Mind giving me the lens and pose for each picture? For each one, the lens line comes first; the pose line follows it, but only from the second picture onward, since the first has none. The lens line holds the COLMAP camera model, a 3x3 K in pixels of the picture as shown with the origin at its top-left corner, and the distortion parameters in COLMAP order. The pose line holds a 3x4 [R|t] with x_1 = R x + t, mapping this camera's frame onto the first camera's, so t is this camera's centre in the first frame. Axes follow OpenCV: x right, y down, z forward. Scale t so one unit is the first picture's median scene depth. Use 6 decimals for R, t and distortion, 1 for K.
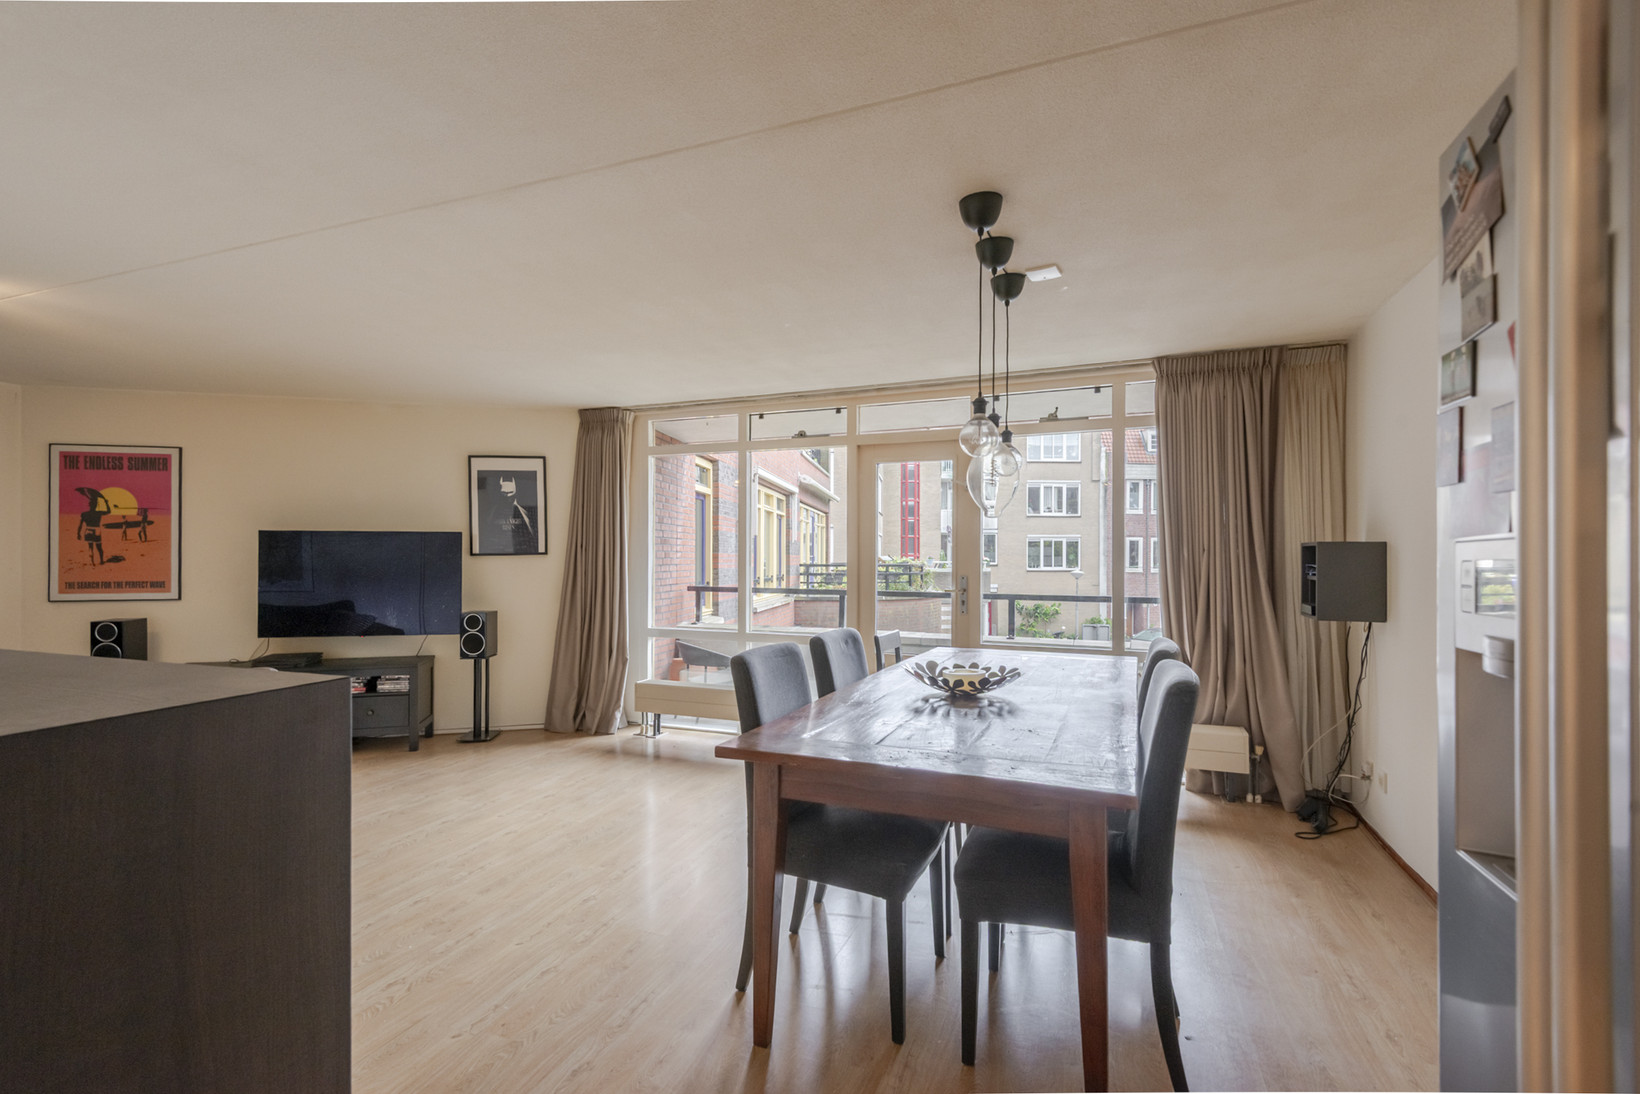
lens RADIAL K [[793.5, 0, 816.3], [0, 793.5, 552.5], [0, 0, 1]] dist [0.000502, 0.000028]
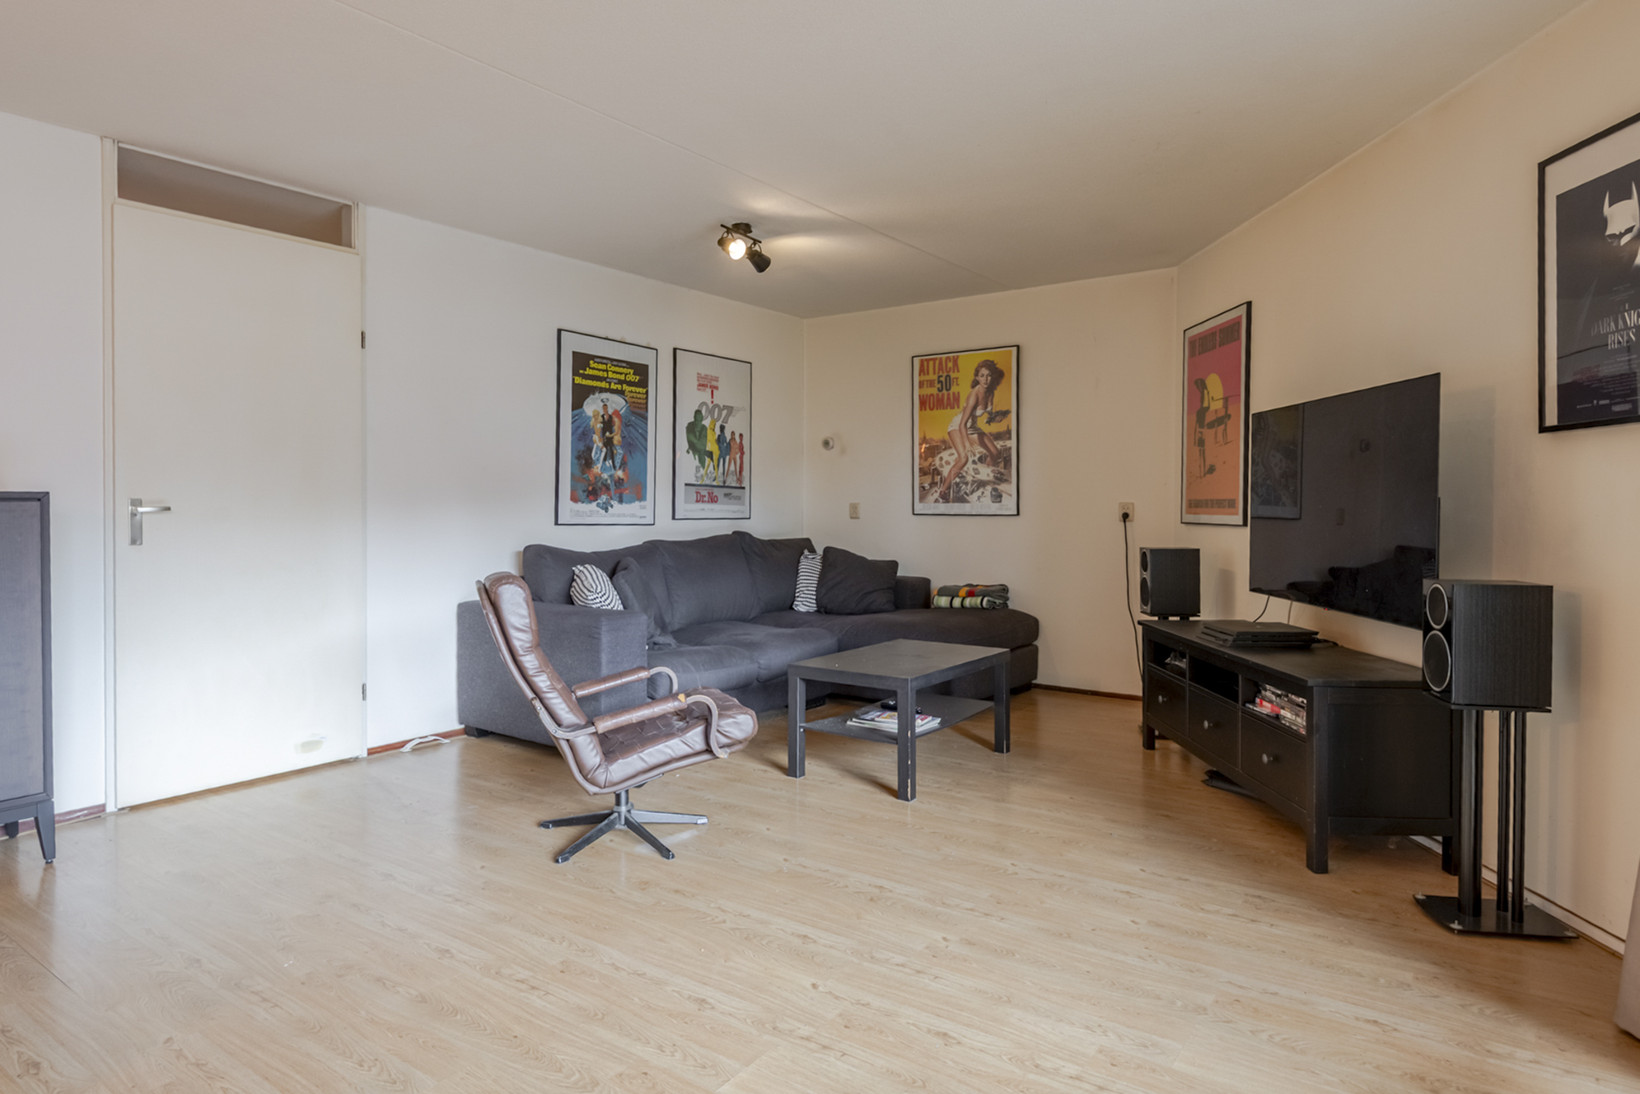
lens RADIAL K [[947.0, 0, 767.1], [0, 947.0, 518.1], [0, 0, 1]] dist [-0.006161, -0.001909]
pose [[-0.291171, 0.019786, -0.956466, 0.103373], [0.012338, 0.999781, 0.016926, 0.035931], [0.956591, -0.006872, -0.291351, 0.863206]]
